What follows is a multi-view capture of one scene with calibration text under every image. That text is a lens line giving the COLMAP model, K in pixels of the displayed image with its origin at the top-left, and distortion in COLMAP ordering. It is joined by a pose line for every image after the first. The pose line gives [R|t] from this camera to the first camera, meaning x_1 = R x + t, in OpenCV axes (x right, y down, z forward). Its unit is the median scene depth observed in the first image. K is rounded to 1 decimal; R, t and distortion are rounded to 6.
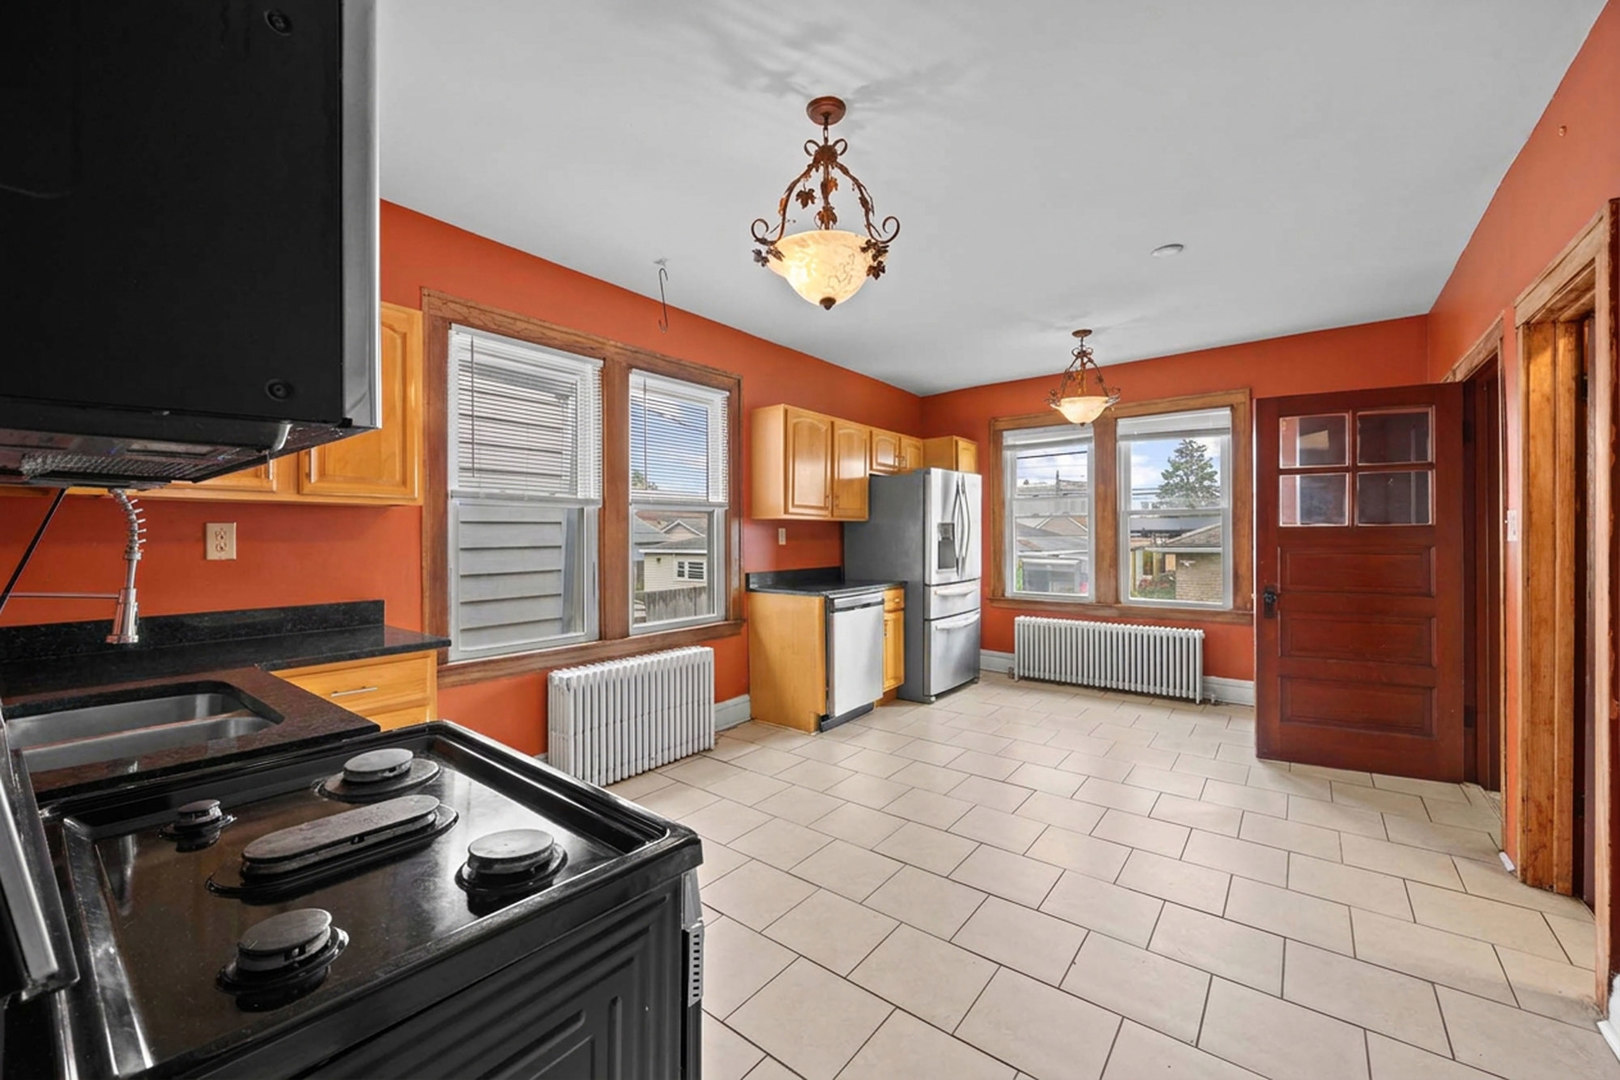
lens RADIAL K [[627.6, 0, 814.8], [0, 627.6, 532.3], [0, 0, 1]] dist [-0.001340, -0.000594]
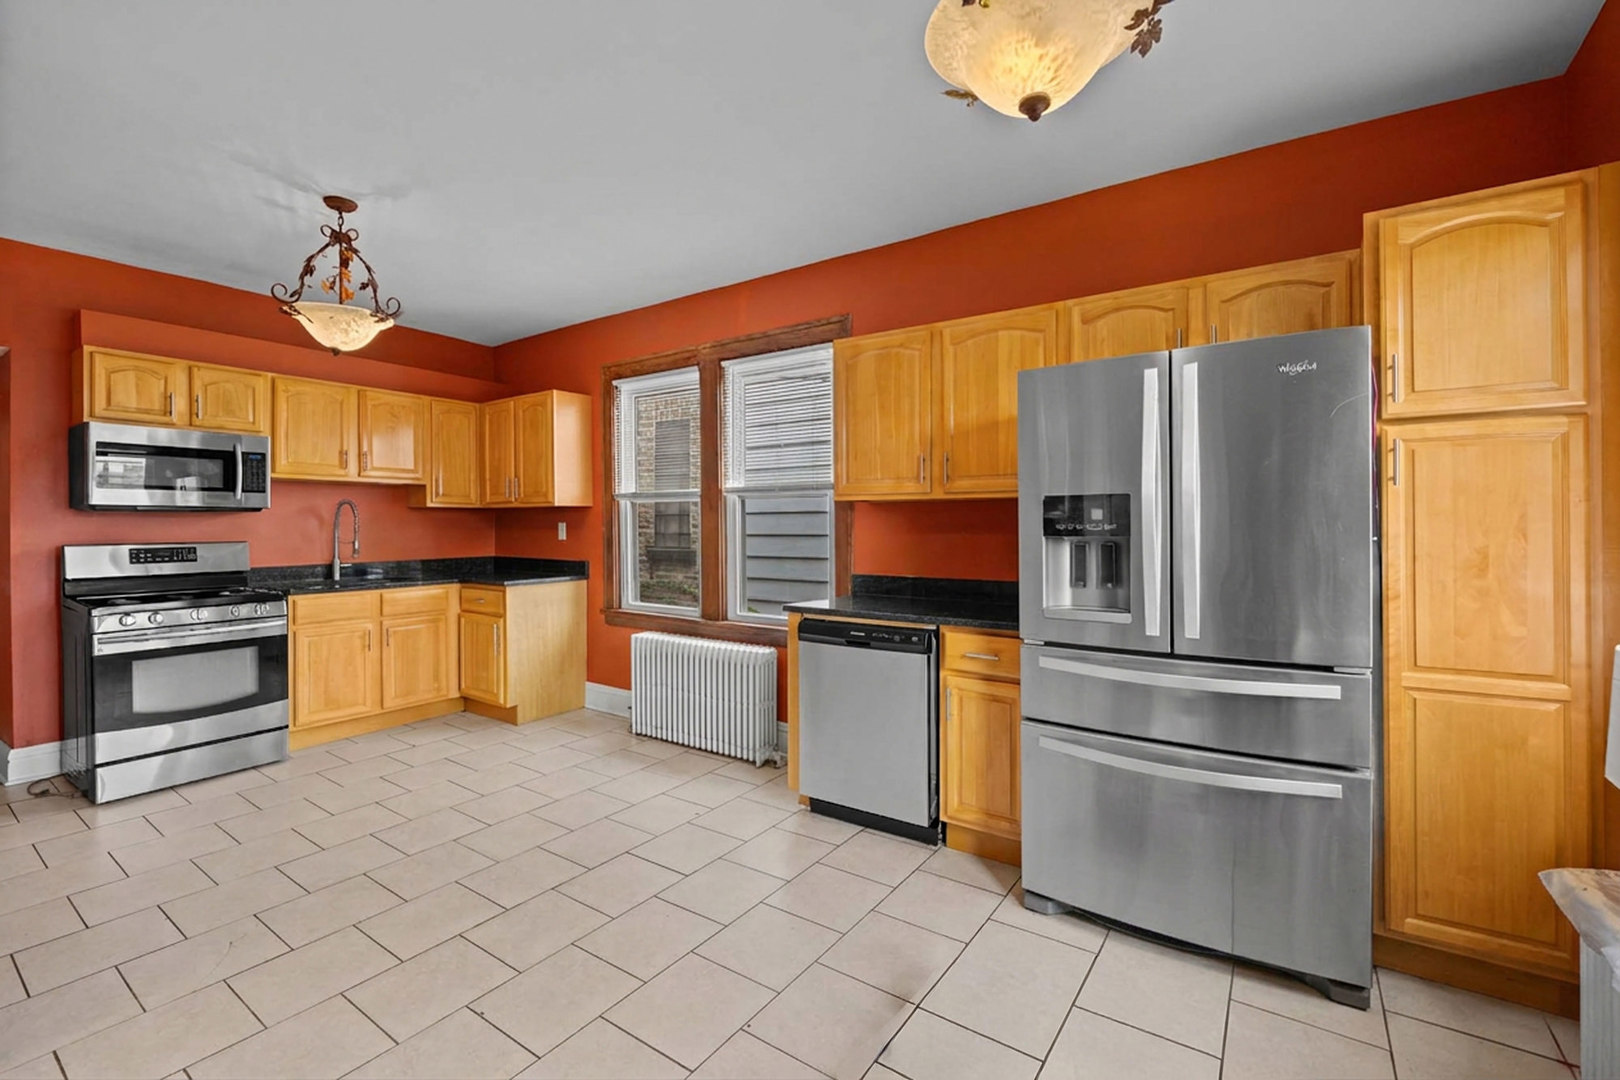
lens RADIAL K [[709.0, 0, 806.9], [0, 709.0, 528.2], [0, 0, 1]] dist [-0.008249, 0.000462]
pose [[0.045388, 0.012543, -0.998891, 0.728756], [0.004257, 0.999910, 0.012749, -0.000990], [0.998960, -0.004831, 0.045331, 0.896286]]
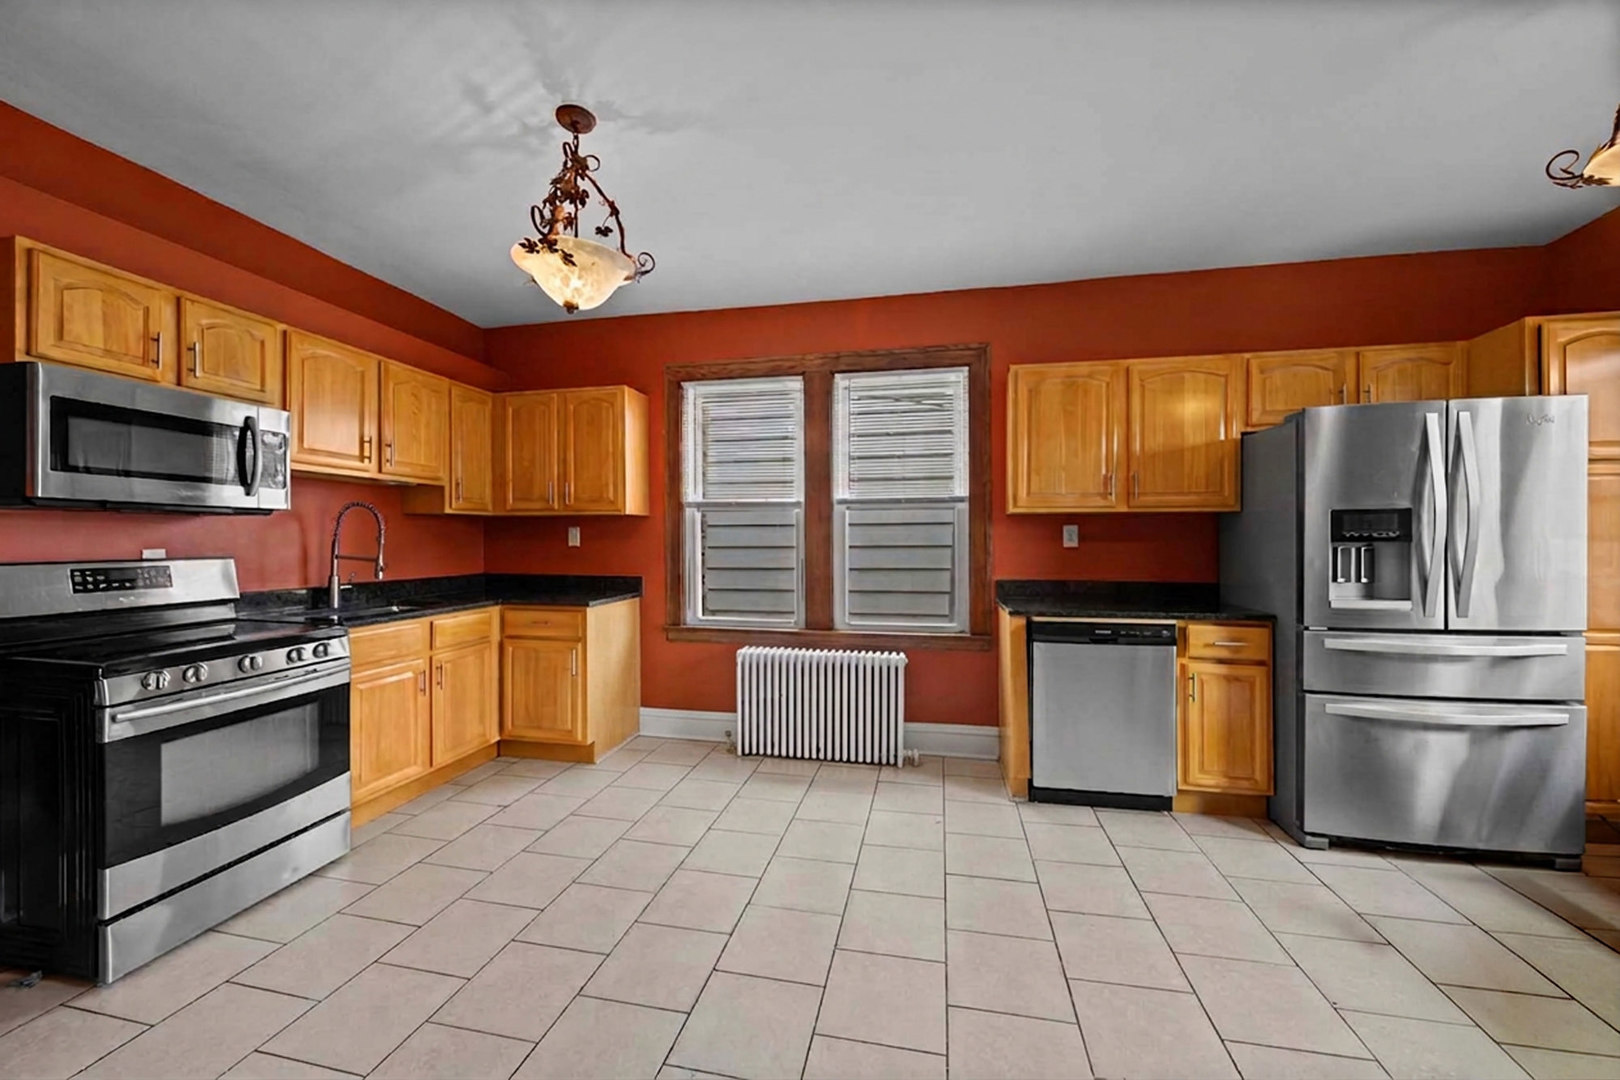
lens RADIAL K [[627.6, 0, 811.1], [0, 627.6, 538.7], [0, 0, 1]] dist [-0.001340, -0.000594]
pose [[0.437224, 0.005133, -0.899338, 0.523705], [0.001309, 0.999979, 0.006343, 0.005240], [0.899352, -0.003951, 0.437208, 0.422849]]
